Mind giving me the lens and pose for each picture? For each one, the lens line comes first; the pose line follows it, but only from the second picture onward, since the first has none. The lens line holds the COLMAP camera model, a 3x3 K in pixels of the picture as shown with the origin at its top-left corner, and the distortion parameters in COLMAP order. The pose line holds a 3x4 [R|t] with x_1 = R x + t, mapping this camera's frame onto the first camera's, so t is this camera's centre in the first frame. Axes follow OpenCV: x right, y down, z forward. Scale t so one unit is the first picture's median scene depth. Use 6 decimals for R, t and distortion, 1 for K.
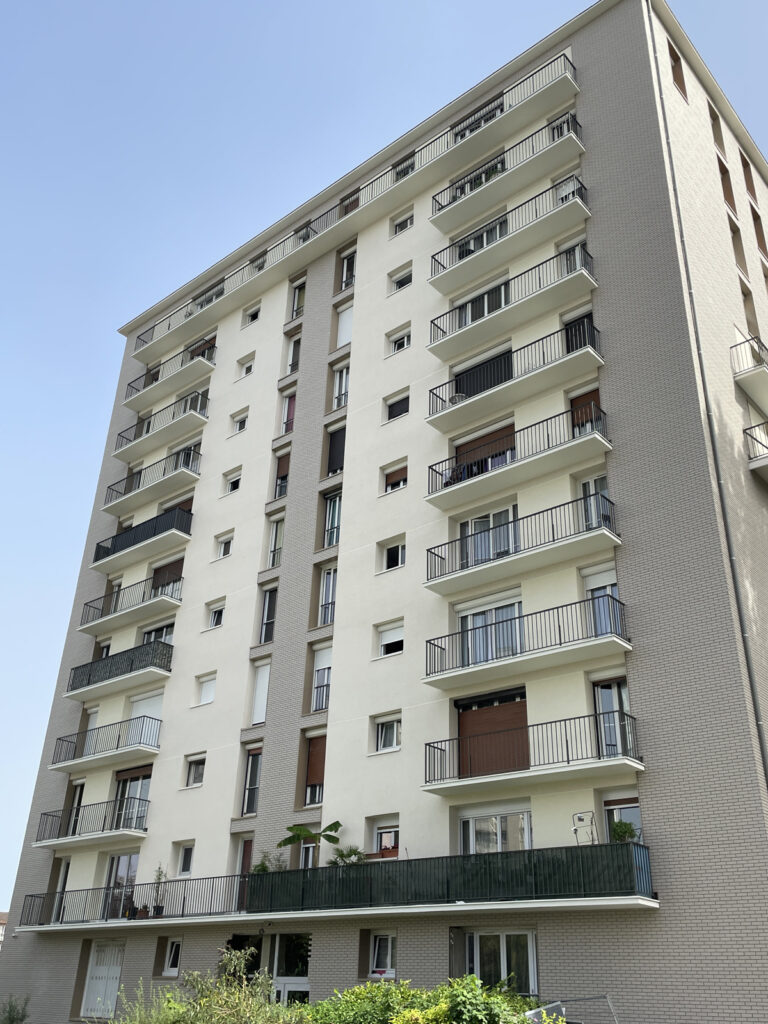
lens RADIAL K [[936.9, 0, 377.7], [0, 936.9, 506.9], [0, 0, 1]] dist [0.052718, 0.000000]
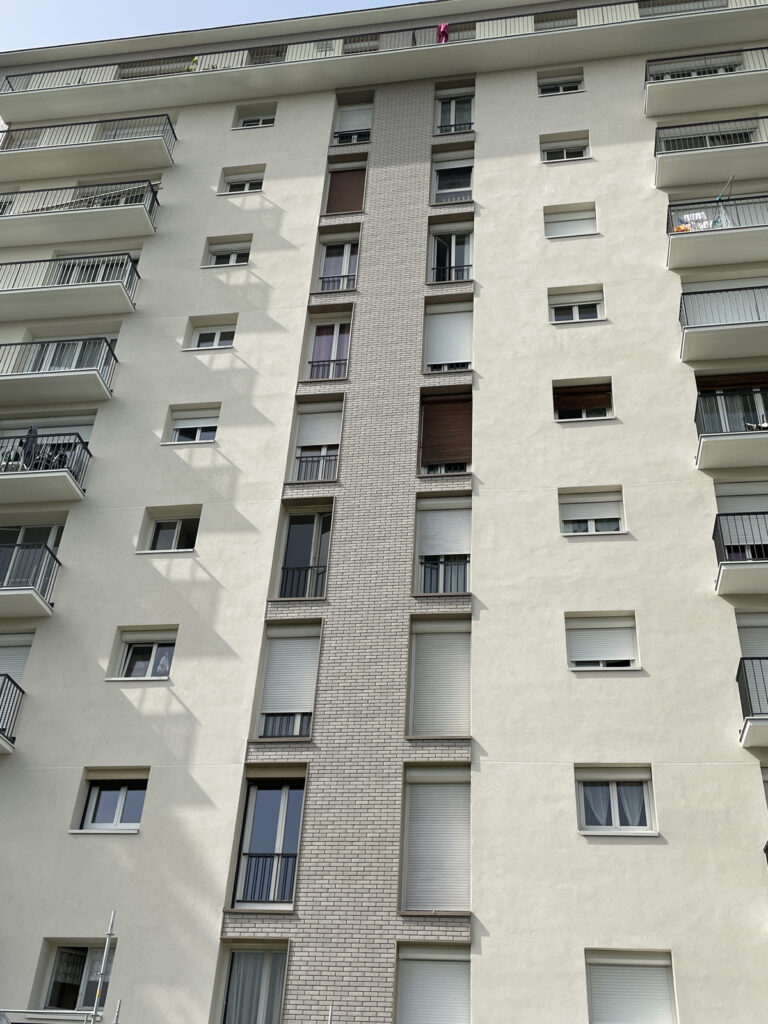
lens RADIAL K [[984.7, 0, 385.3], [0, 984.7, 508.5], [0, 0, 1]] dist [0.093596, 0.000000]
pose [[0.838431, 0.314885, 0.444839, -0.365020], [-0.275225, 0.949111, -0.153098, 0.173423], [-0.470410, 0.005931, 0.882428, 0.454463]]
